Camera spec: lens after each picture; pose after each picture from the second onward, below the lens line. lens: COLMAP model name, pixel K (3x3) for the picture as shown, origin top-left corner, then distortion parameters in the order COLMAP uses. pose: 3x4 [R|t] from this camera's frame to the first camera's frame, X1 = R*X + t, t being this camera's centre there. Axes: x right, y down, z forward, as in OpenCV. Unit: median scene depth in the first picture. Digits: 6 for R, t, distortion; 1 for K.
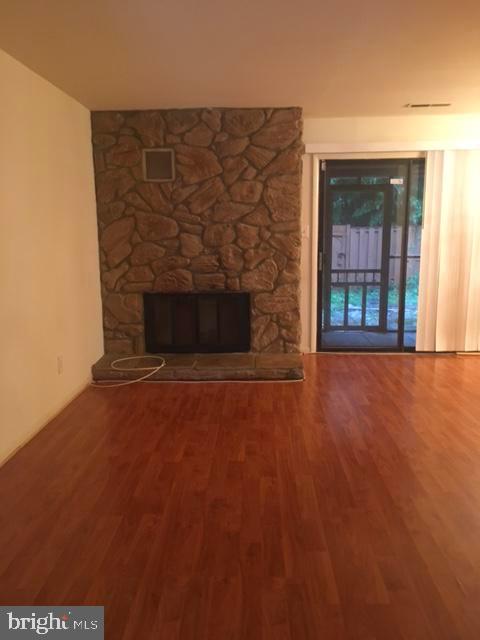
lens RADIAL K [[540.4, 0, 240.0], [0, 540.4, 320.0], [0, 0, 1]] dist [0.031711, 0.001427]
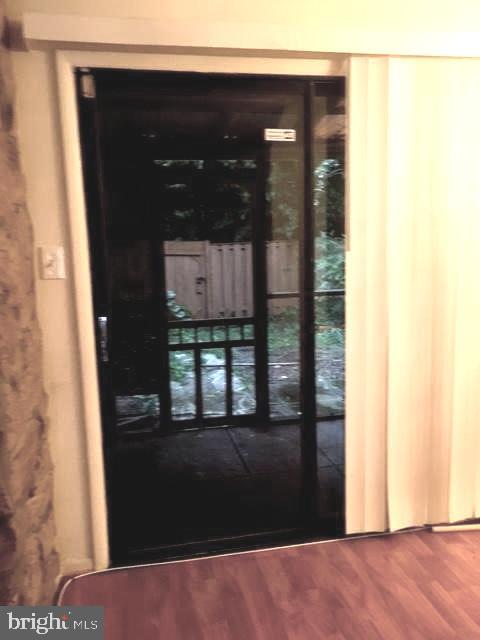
lens RADIAL K [[540.4, 0, 240.0], [0, 540.4, 320.0], [0, 0, 1]] dist [0.031711, 0.001427]
pose [[0.972098, -0.053829, 0.228316, 0.122014], [0.060172, 0.997969, -0.020910, -0.084864], [-0.226727, 0.034065, 0.973363, 0.471502]]
